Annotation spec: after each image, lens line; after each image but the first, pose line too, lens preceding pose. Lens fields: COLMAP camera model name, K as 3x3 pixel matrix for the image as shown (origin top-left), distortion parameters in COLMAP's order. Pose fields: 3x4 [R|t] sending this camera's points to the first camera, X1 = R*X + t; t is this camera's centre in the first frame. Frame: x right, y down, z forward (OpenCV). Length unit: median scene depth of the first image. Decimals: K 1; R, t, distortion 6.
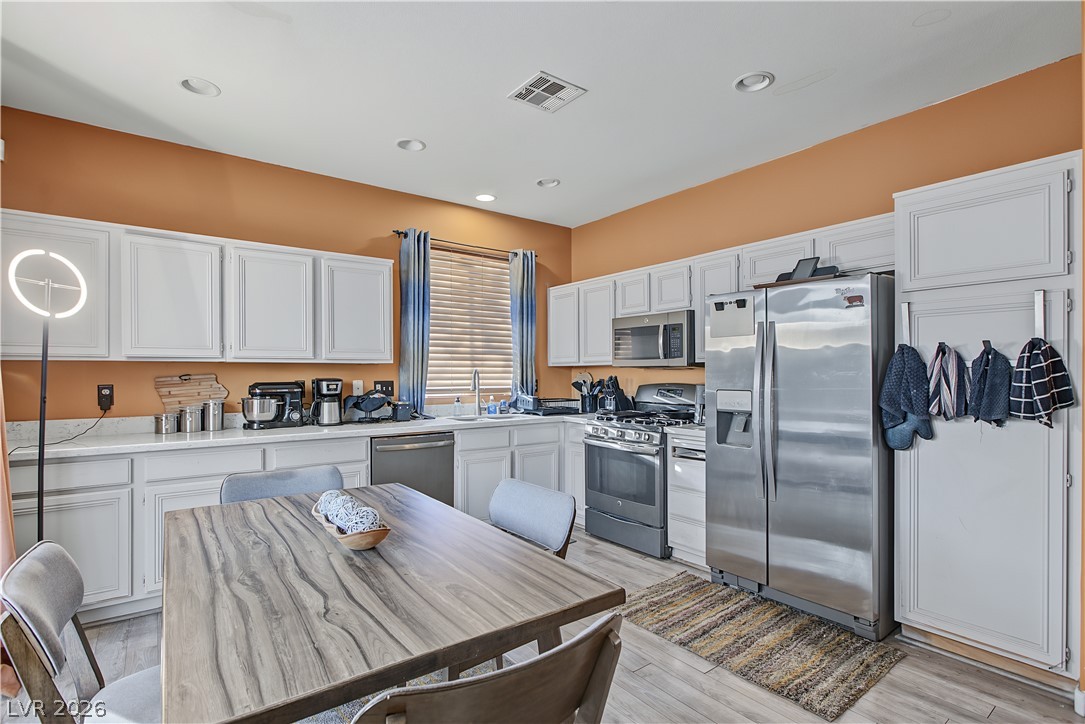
lens RADIAL K [[516.0, 0, 536.6], [0, 516.0, 368.6], [0, 0, 1]] dist [-0.011199, 0.000761]
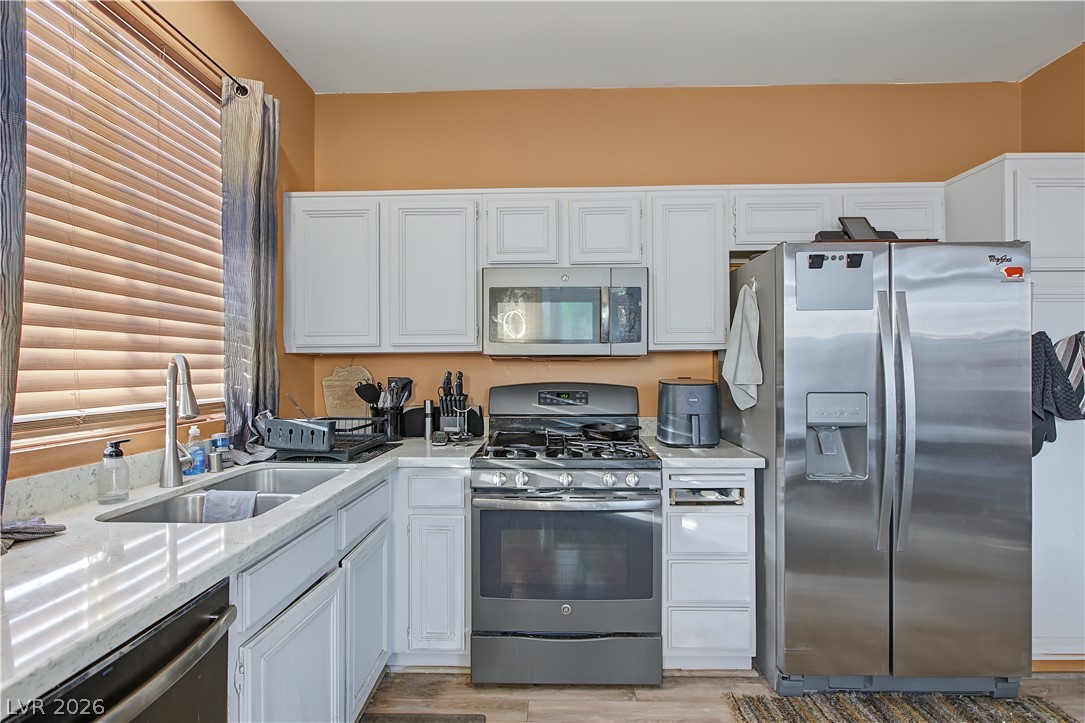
lens RADIAL K [[507.0, 0, 542.5], [0, 507.0, 361.5], [0, 0, 1]] dist [-0.011797, 0.002021]
pose [[0.617551, 0.008975, 0.786479, -0.277617], [-0.006151, 0.999959, -0.006581, 0.007387], [-0.786507, -0.000773, 0.617581, 0.711257]]
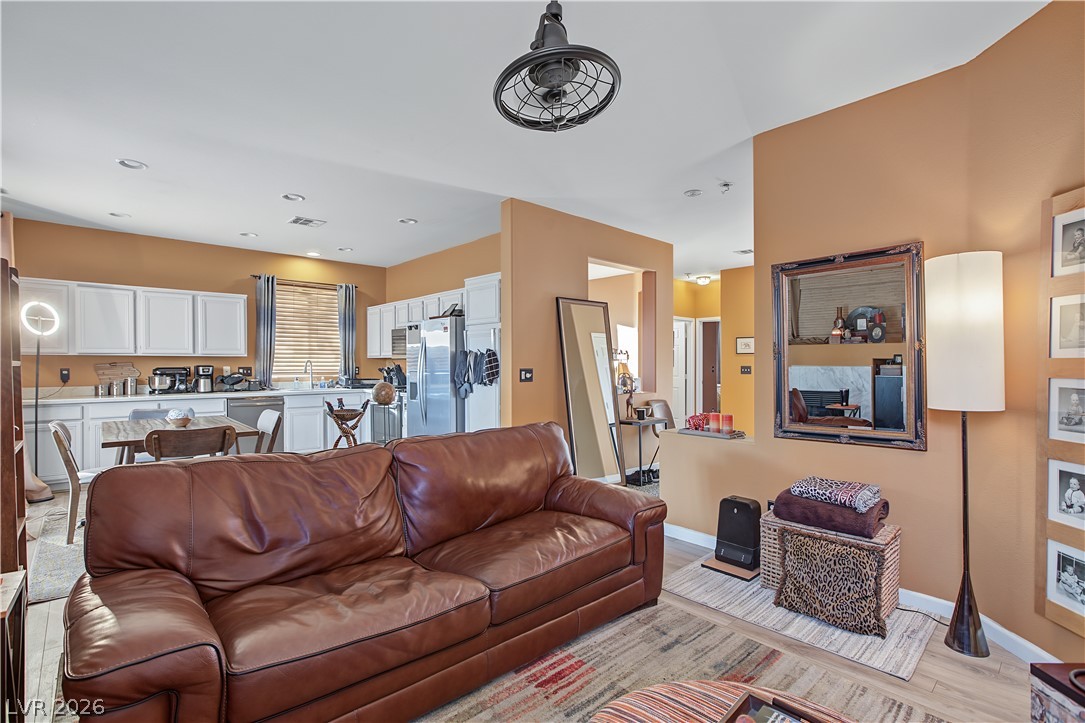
lens RADIAL K [[507.0, 0, 542.5], [0, 507.0, 361.5], [0, 0, 1]] dist [-0.011797, 0.002021]
pose [[0.994993, 0.002927, 0.099898, 0.541896], [-0.003587, 0.999973, 0.006428, -0.007862], [-0.099876, -0.006754, 0.994977, -0.769721]]
